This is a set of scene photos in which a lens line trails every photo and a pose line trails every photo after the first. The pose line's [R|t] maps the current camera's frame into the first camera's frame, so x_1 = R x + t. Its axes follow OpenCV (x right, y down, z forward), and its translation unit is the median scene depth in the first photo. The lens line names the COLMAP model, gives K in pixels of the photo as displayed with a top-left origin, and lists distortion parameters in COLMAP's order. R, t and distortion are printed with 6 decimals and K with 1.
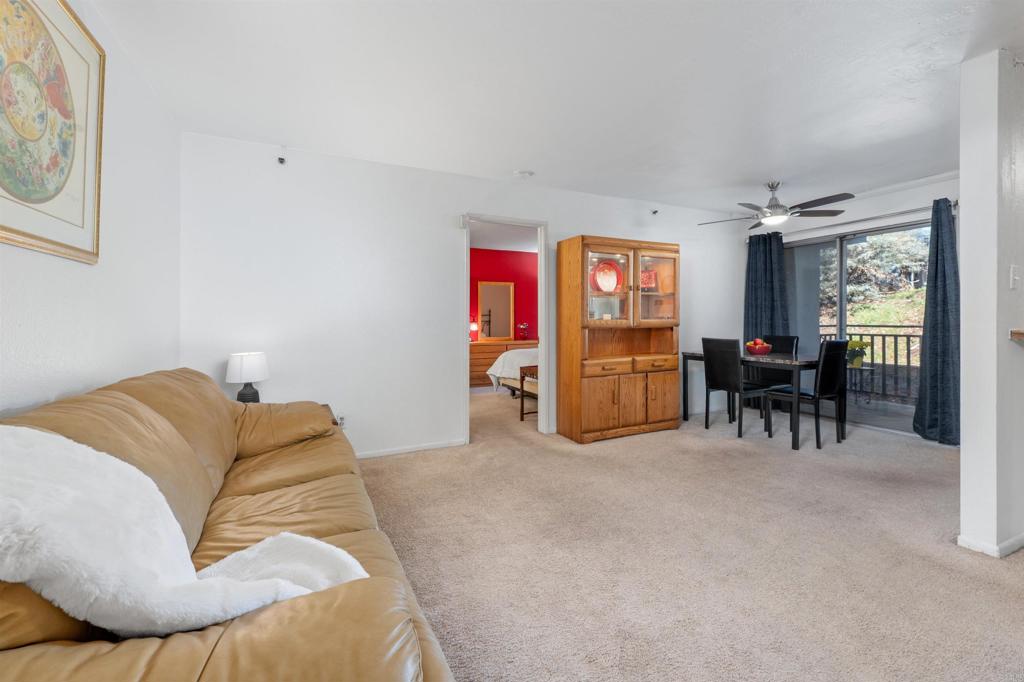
lens RADIAL K [[424.4, 0, 504.0], [0, 424.4, 322.6], [0, 0, 1]] dist [0.000515, 0.000049]
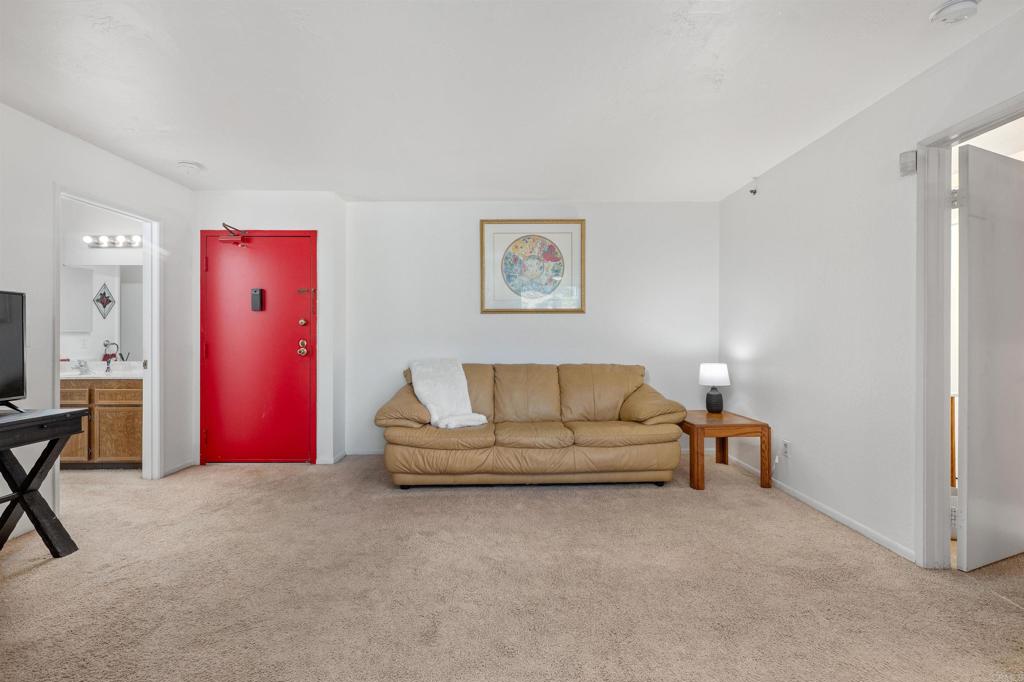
lens RADIAL K [[442.0, 0, 509.5], [0, 442.0, 331.3], [0, 0, 1]] dist [0.000394, -0.000171]
pose [[-0.412241, -0.004351, -0.911065, 0.583854], [-0.003038, 0.999990, -0.003401, -0.011582], [0.911070, 0.001366, -0.412250, 0.674525]]
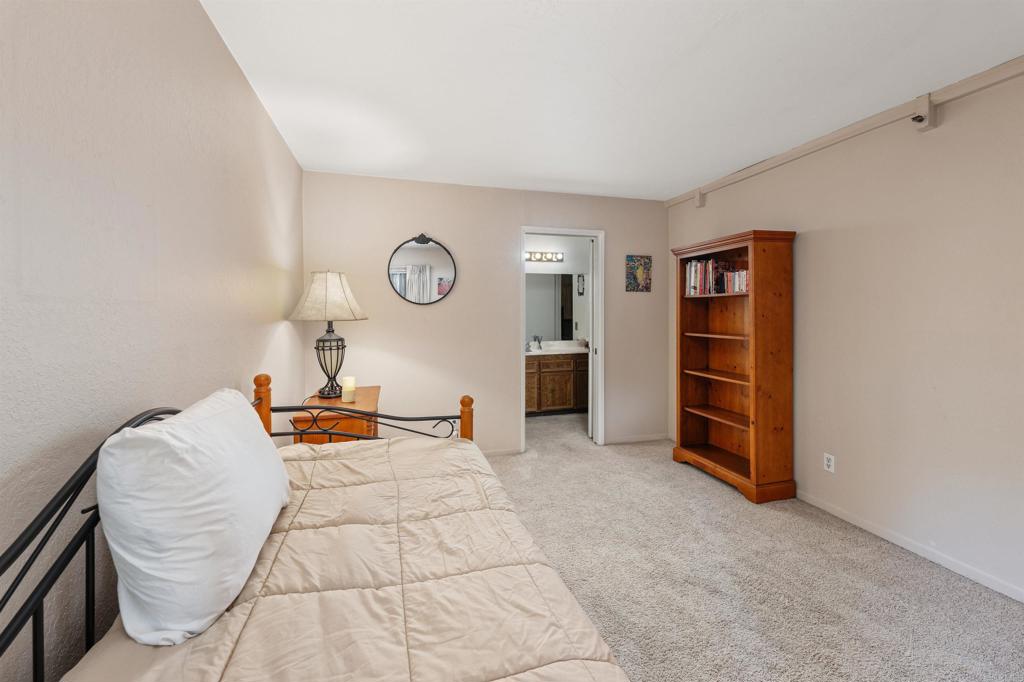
lens RADIAL K [[410.1, 0, 512.2], [0, 410.1, 335.5], [0, 0, 1]] dist [-0.000561, -0.000063]
pose [[-0.143048, 0.059065, -0.987952, 1.332232], [-0.001262, 0.998206, 0.059861, -0.040310], [0.989715, 0.009810, -0.142716, -0.439158]]
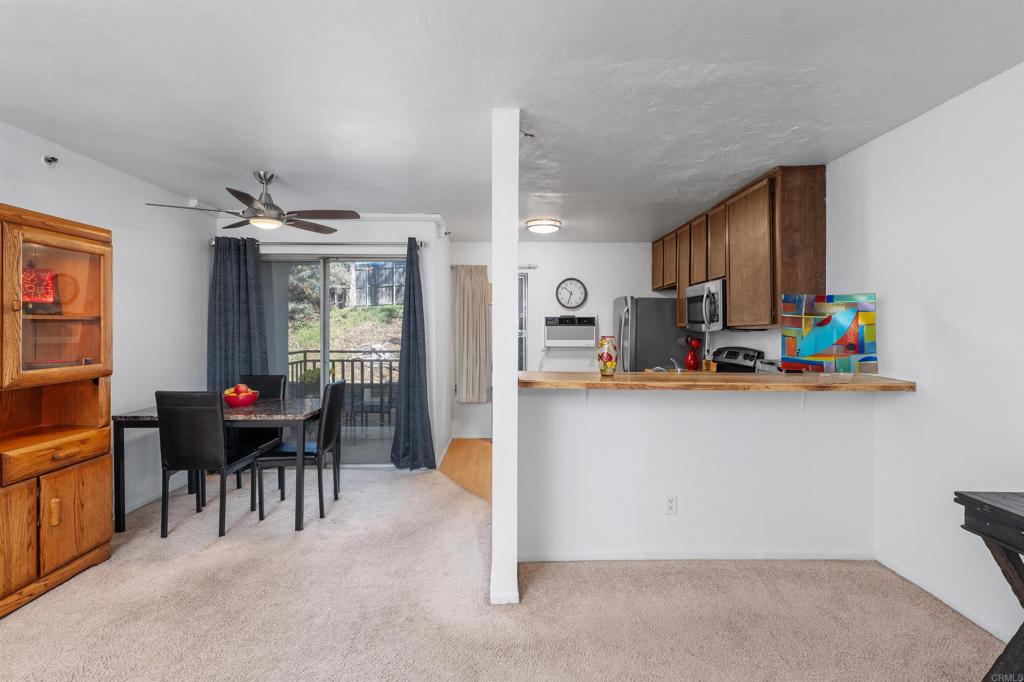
lens RADIAL K [[471.4, 0, 514.9], [0, 471.4, 333.1], [0, 0, 1]] dist [-0.002904, -0.000489]
pose [[0.396367, -0.001491, 0.918091, 0.051248], [0.001502, 0.999998, 0.000976, -0.048169], [-0.918091, 0.000992, 0.396369, 0.260356]]
